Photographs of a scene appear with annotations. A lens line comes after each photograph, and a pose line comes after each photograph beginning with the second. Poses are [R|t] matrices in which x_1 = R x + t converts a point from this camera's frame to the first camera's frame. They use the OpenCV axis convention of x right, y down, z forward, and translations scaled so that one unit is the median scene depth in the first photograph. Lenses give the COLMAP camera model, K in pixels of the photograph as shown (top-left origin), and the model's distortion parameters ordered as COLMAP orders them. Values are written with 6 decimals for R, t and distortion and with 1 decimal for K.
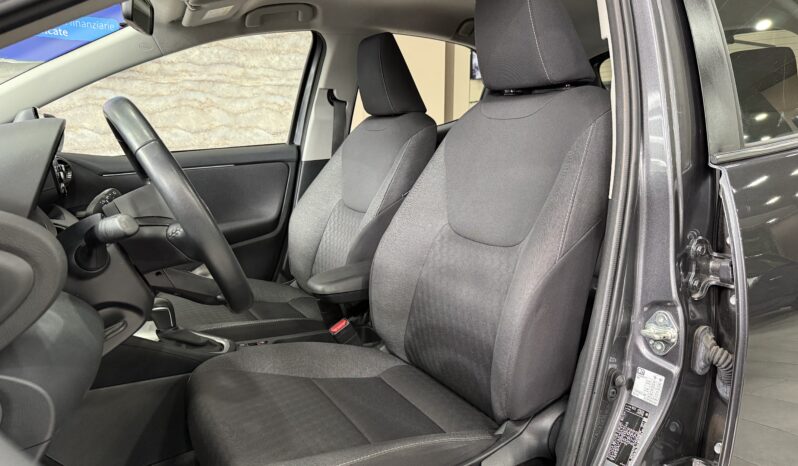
lens RADIAL K [[554.8, 0, 399.0], [0, 554.8, 233.0], [0, 0, 1]] dist [0.072637, -0.003160]
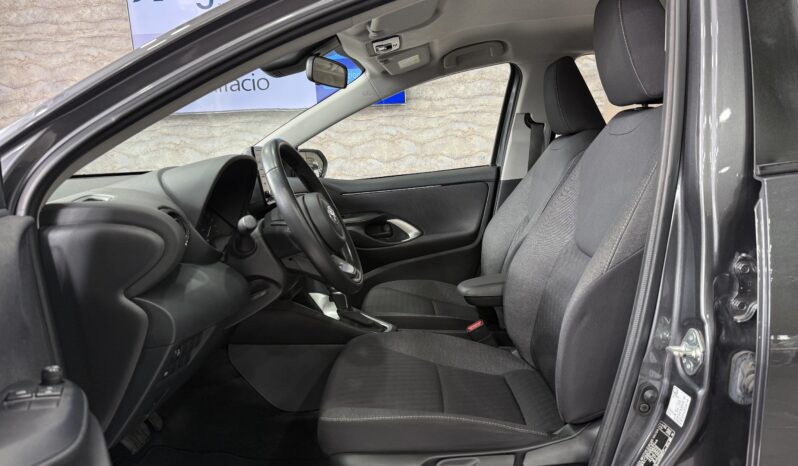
lens RADIAL K [[554.8, 0, 399.0], [0, 554.8, 233.0], [0, 0, 1]] dist [0.072637, -0.003160]
pose [[0.862547, 0.032634, -0.504924, 0.314977], [-0.051851, 0.998365, -0.024051, 0.014805], [0.503313, 0.046926, 0.862829, -0.056426]]
